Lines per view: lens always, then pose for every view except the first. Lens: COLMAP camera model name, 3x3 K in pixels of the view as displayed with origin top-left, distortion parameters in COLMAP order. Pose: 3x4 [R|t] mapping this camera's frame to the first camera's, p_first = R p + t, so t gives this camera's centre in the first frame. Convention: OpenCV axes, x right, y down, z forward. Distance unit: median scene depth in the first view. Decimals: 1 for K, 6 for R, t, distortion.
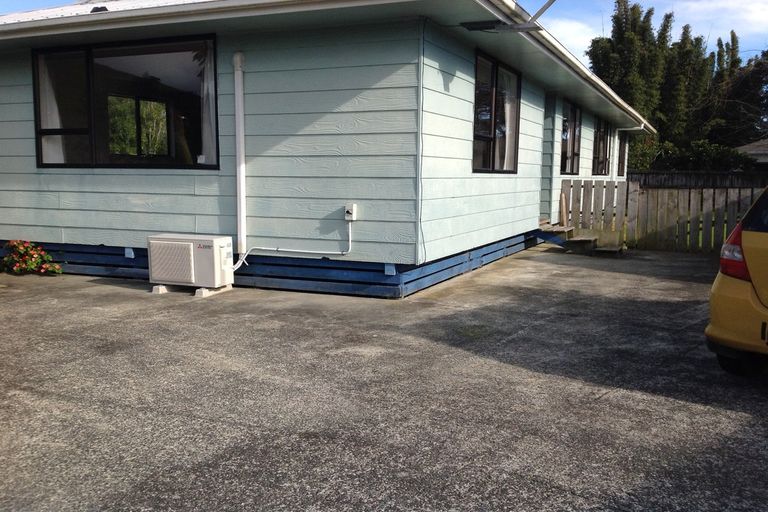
lens RADIAL K [[730.7, 0, 383.7], [0, 730.7, 257.2], [0, 0, 1]] dist [0.041638, 0.000000]
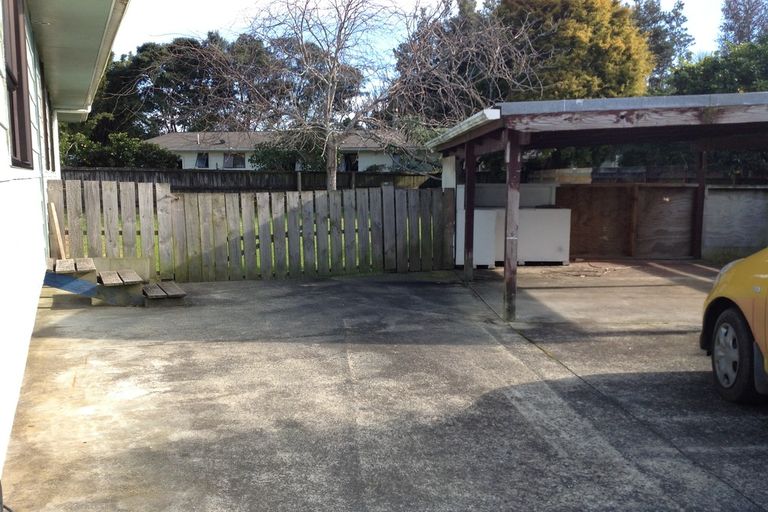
lens RADIAL K [[730.7, 0, 385.2], [0, 730.7, 255.9], [0, 0, 1]] dist [0.041638, 0.000000]
pose [[0.680597, -0.084589, 0.727758, -0.018468], [0.082600, 0.995839, 0.038501, -0.045932], [-0.727987, 0.033909, 0.684752, 0.396324]]
